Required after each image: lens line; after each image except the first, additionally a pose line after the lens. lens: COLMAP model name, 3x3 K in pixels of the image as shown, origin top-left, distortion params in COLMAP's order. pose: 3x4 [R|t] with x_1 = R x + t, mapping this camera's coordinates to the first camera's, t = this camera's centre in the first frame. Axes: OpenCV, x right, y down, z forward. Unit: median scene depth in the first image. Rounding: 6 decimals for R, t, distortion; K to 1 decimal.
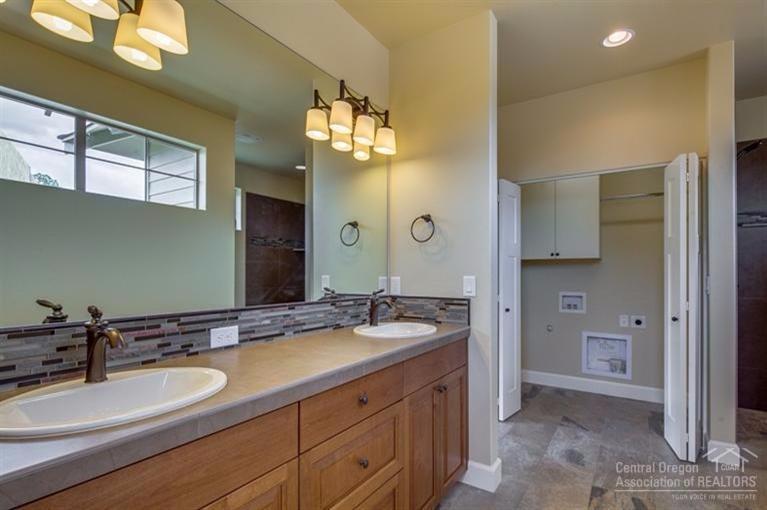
lens RADIAL K [[368.5, 0, 382.0], [0, 368.5, 270.5], [0, 0, 1]] dist [0.002539, -0.000227]
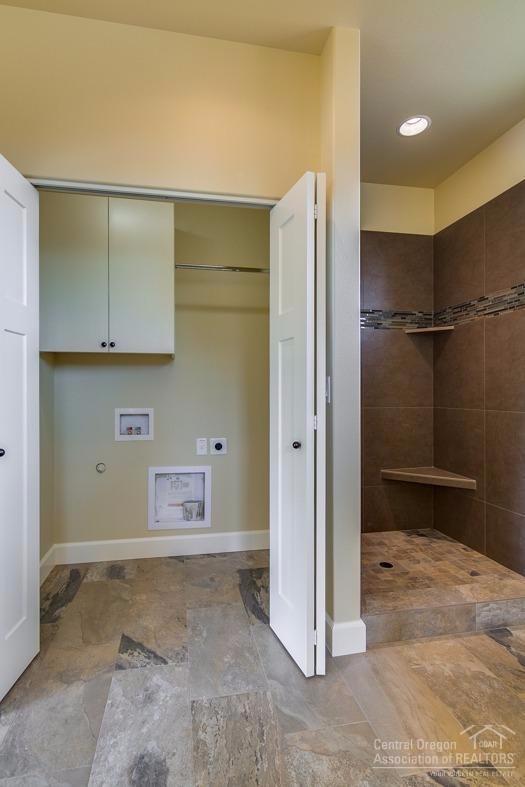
lens RADIAL K [[419.0, 0, 262.5], [0, 419.0, 393.5], [0, 0, 1]] dist [0.001774, 0.000102]
pose [[0.705966, -0.005773, 0.708222, 0.170776], [-0.003704, 0.999923, 0.011844, 0.025667], [-0.708236, -0.010985, 0.705890, 0.355827]]
